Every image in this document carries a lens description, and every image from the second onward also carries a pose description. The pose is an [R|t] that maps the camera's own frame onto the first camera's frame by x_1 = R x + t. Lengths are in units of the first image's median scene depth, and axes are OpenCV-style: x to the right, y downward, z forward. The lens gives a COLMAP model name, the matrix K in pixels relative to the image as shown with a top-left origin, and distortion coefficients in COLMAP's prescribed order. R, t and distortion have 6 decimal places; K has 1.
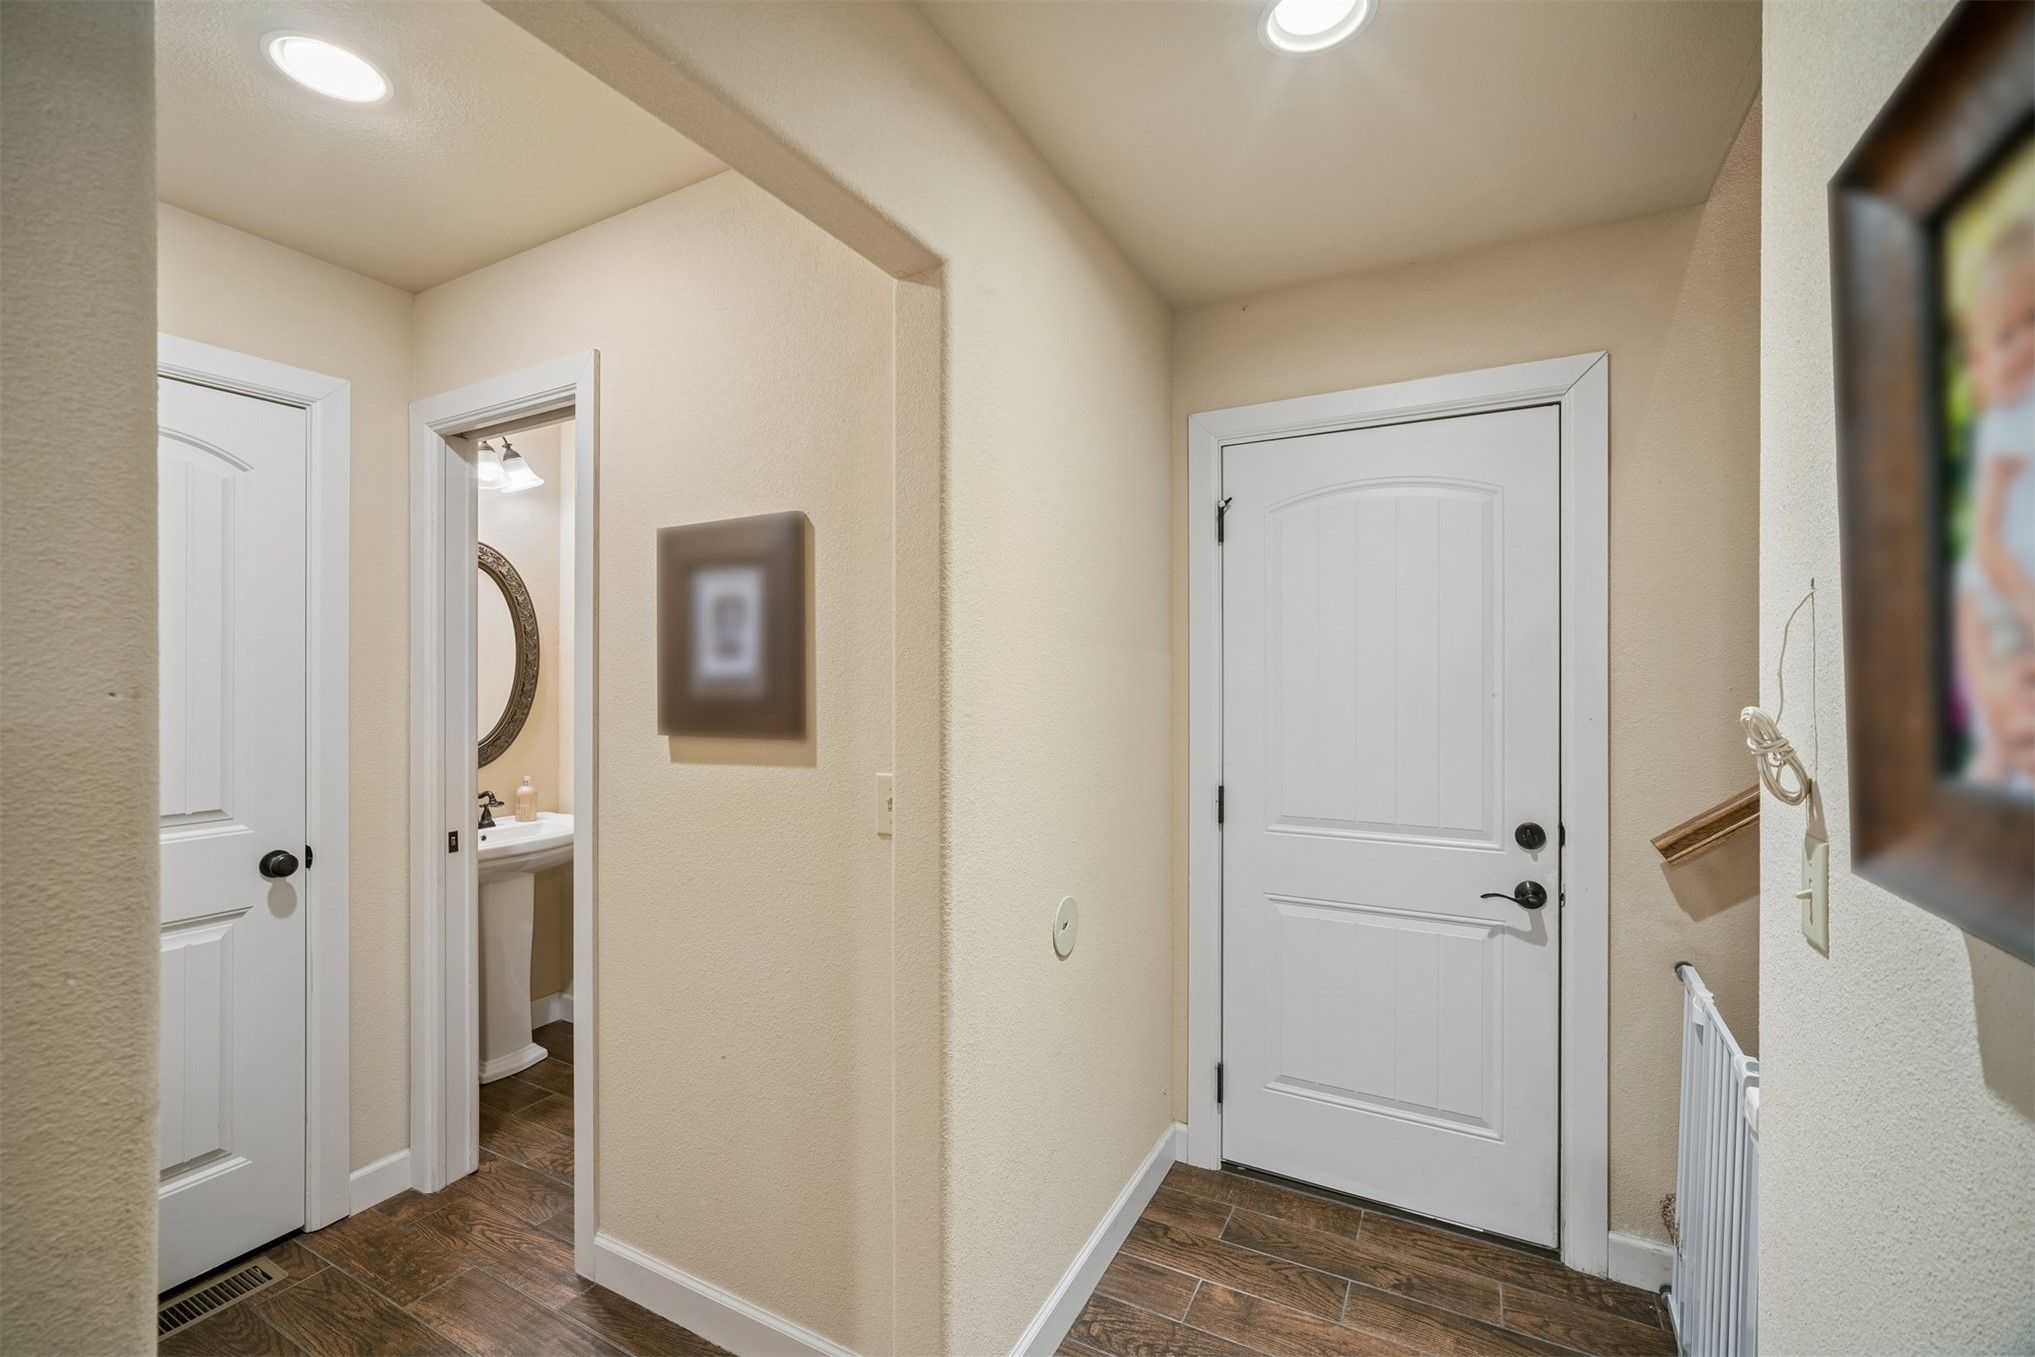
lens RADIAL K [[860.9, 0, 1009.3], [0, 860.9, 671.7], [0, 0, 1]] dist [-0.021186, 0.010623]
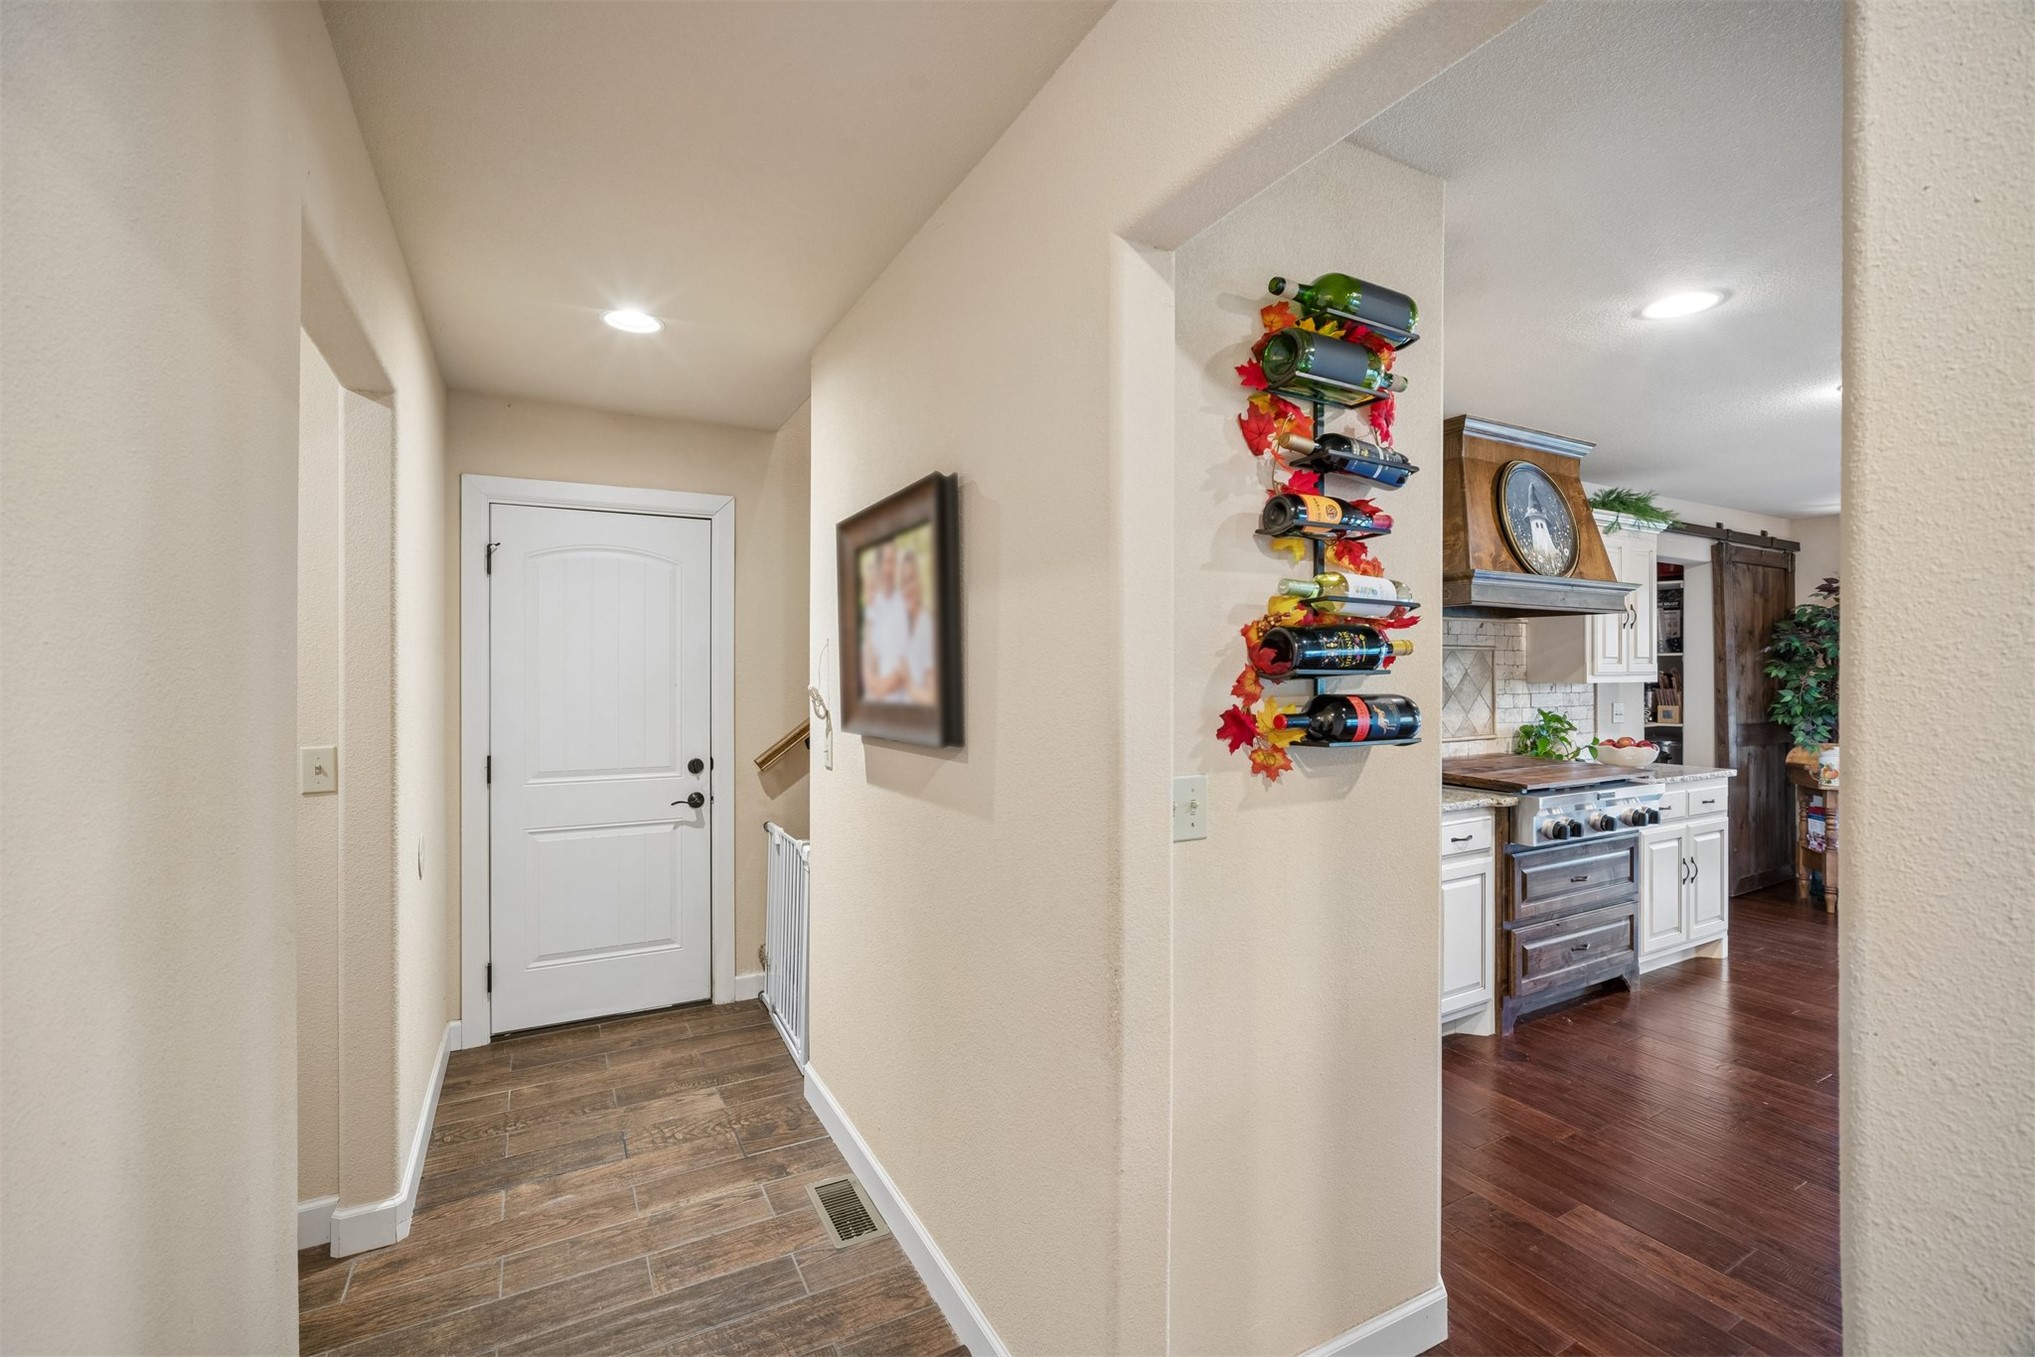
lens RADIAL K [[860.9, 0, 1009.3], [0, 860.9, 671.7], [0, 0, 1]] dist [-0.021186, 0.010623]
pose [[0.537054, -0.000095, 0.843548, -0.518462], [0.000085, 1.000000, 0.000059, 0.001518], [-0.843548, 0.000040, 0.537054, -0.471031]]
